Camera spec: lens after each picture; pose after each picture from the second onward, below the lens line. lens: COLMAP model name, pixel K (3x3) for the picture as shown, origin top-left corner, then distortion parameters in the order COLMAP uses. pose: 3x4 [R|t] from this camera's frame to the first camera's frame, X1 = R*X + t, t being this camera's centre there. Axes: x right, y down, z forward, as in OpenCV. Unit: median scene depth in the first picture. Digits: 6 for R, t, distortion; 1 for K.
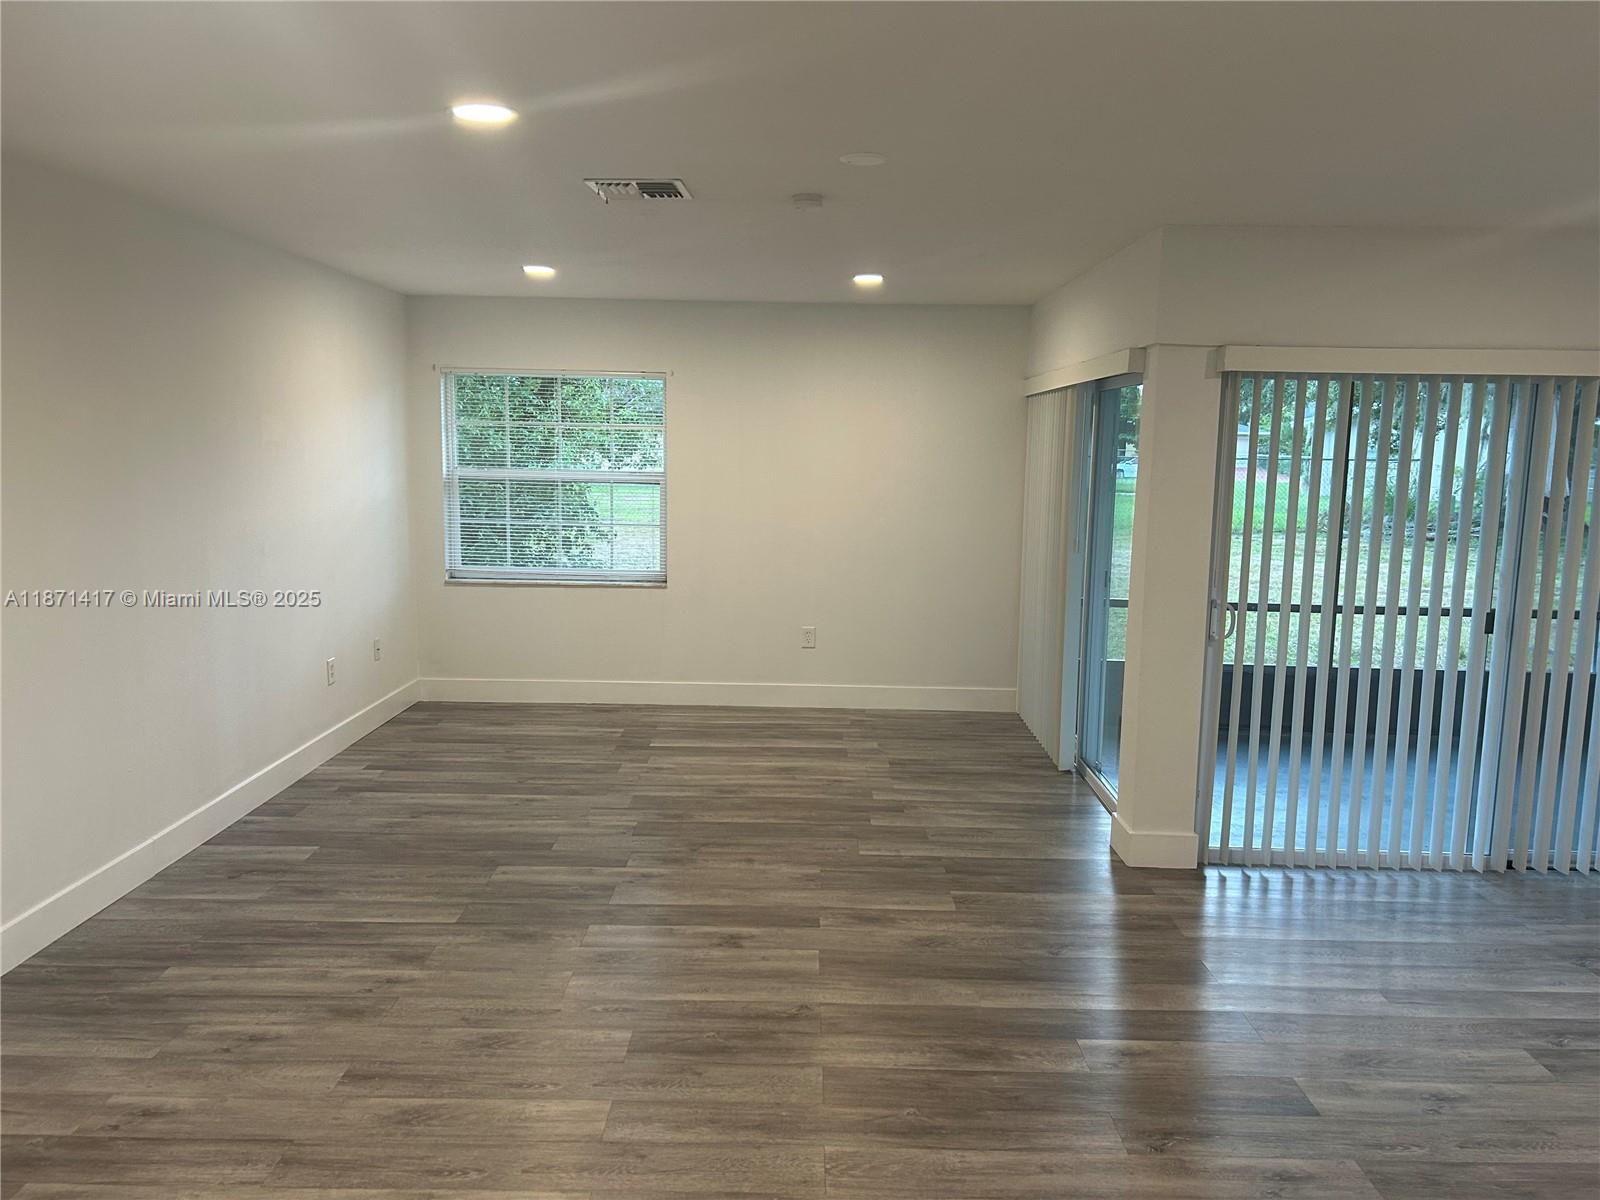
lens RADIAL K [[1205.4, 0, 794.9], [0, 1205.4, 607.0], [0, 0, 1]] dist [0.052676, -0.051839]
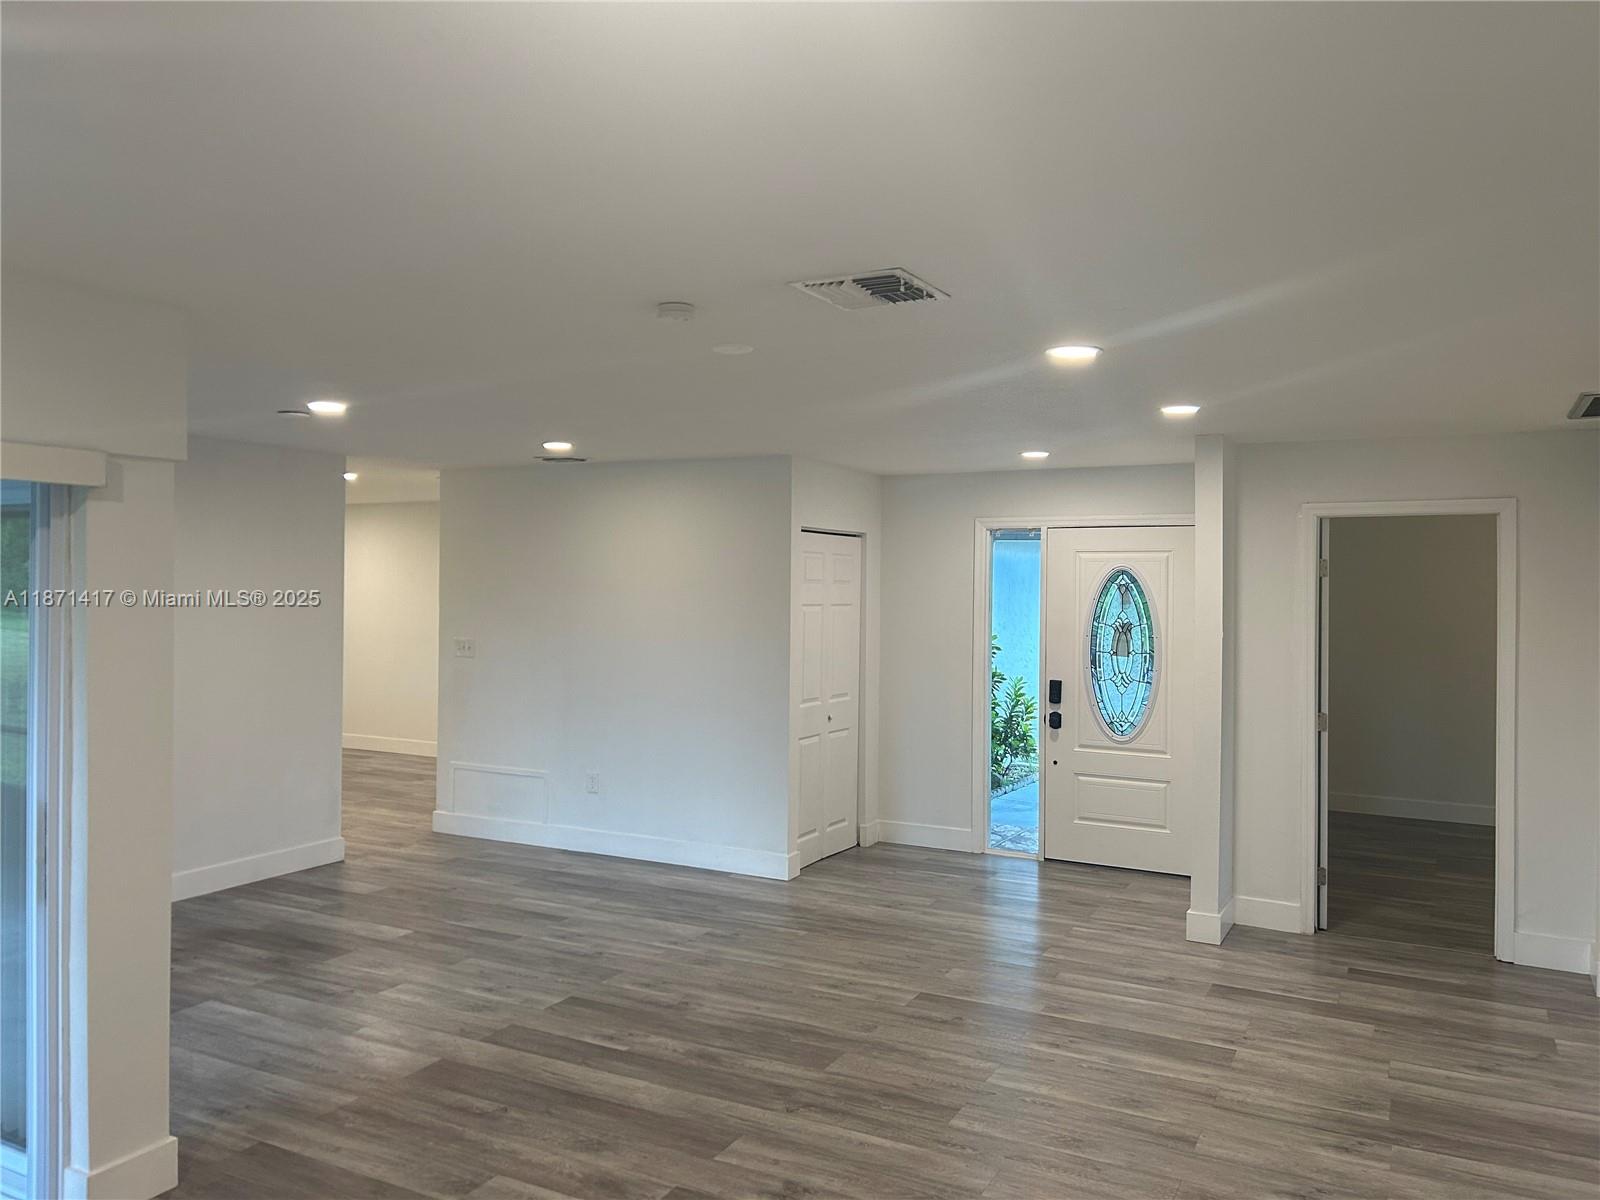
lens RADIAL K [[1215.6, 0, 800.0], [0, 1215.6, 600.0], [0, 0, 1]] dist [0.063660, -0.064603]
pose [[-0.889605, -0.034594, 0.455418, -0.374558], [0.035900, 0.988746, 0.145233, -0.221206], [-0.455317, 0.145550, -0.878352, 1.451691]]
